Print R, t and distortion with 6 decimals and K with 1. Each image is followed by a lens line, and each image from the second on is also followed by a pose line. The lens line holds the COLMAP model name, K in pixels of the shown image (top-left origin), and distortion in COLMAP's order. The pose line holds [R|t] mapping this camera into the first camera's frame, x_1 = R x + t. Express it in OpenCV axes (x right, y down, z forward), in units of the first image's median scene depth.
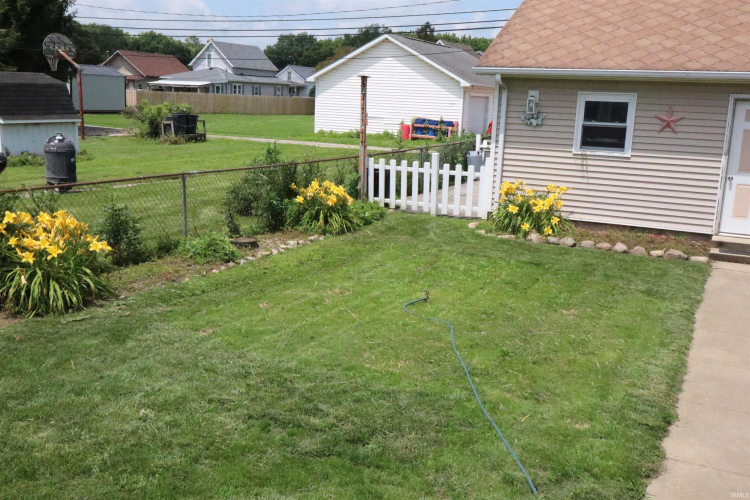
lens RADIAL K [[733.4, 0, 374.6], [0, 733.4, 249.6], [0, 0, 1]] dist [-0.005560, 0.000000]
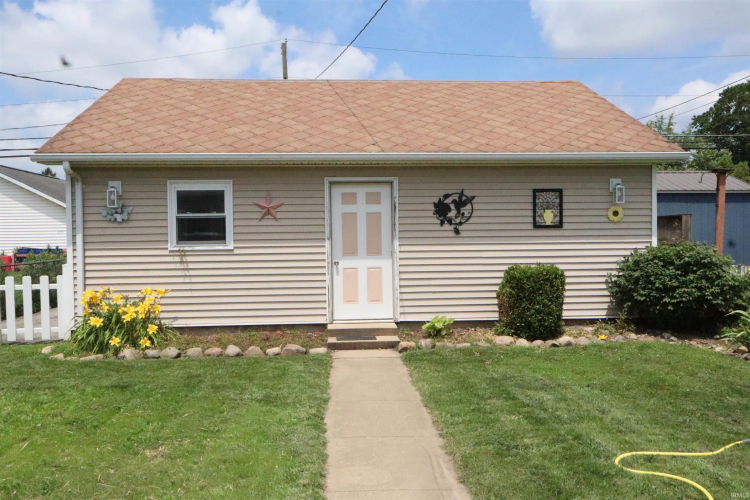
lens RADIAL K [[639.4, 0, 375.5], [0, 639.4, 249.4], [0, 0, 1]] dist [0.020927, 0.003904]
pose [[0.861954, -0.057688, 0.503693, 0.104492], [0.147255, 0.979162, -0.139849, 0.010234], [-0.485130, 0.194714, 0.852488, 0.246949]]
